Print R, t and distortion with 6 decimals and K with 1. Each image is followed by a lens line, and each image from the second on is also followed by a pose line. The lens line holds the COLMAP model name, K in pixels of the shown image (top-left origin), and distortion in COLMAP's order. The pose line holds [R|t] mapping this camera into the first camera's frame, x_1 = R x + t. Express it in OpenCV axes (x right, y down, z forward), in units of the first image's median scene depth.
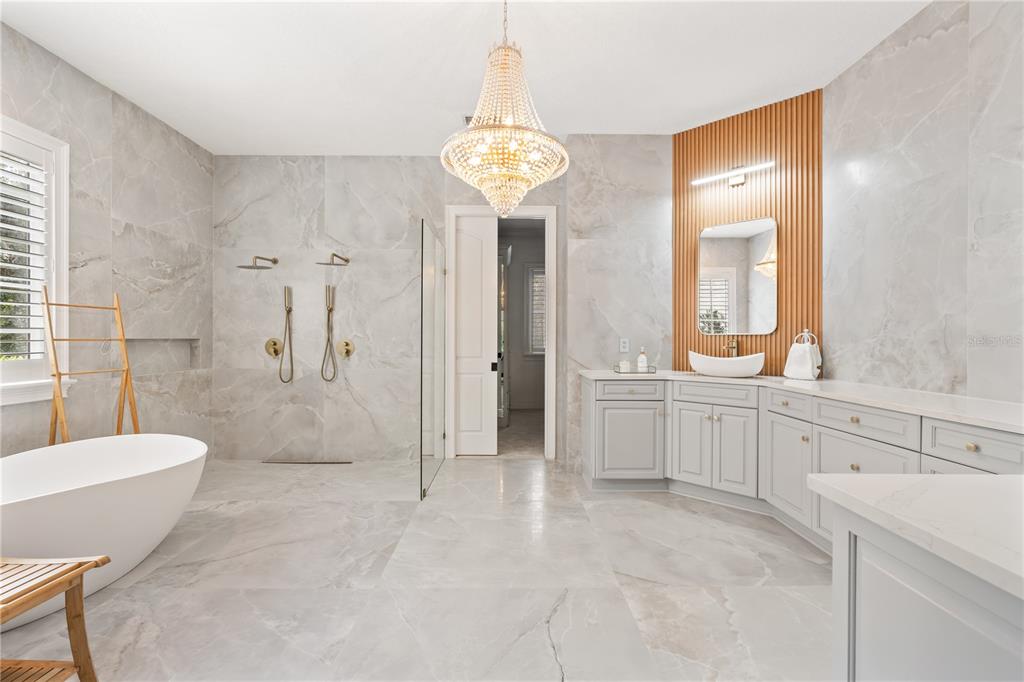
lens RADIAL K [[464.0, 0, 512.3], [0, 464.0, 339.3], [0, 0, 1]] dist [-0.001886, 0.000625]
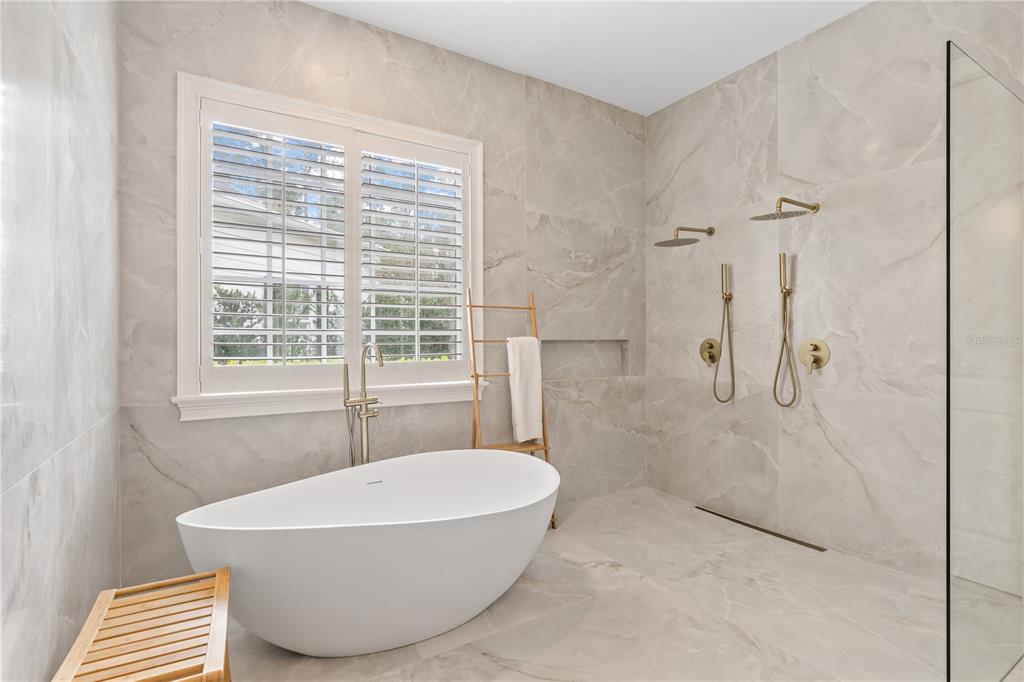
lens RADIAL K [[492.6, 0, 512.0], [0, 492.6, 341.0], [0, 0, 1]] dist [-0.010472, 0.000493]
pose [[0.522071, -0.001964, -0.852899, -0.028852], [0.003500, 0.999994, -0.000160, 0.000559], [0.852895, -0.002901, 0.522075, 0.420153]]
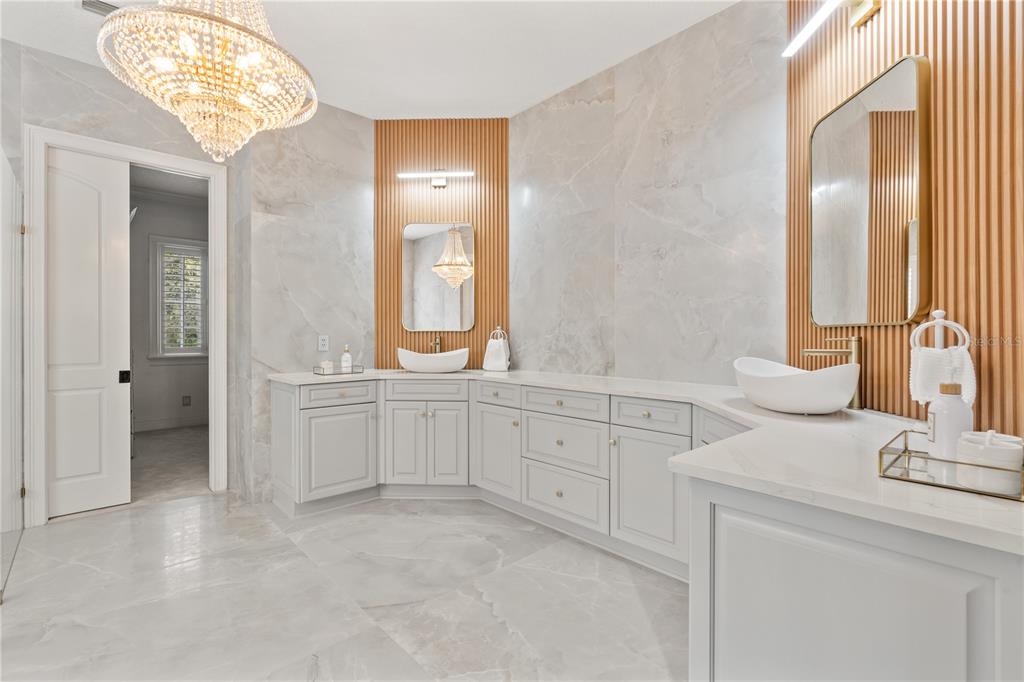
lens RADIAL K [[470.1, 0, 513.8], [0, 470.1, 335.9], [0, 0, 1]] dist [-0.003024, 0.000271]
pose [[0.741653, -0.004539, 0.670769, -0.098940], [0.004614, 0.999988, 0.001665, -0.000661], [-0.670768, 0.001860, 0.741665, 0.111112]]
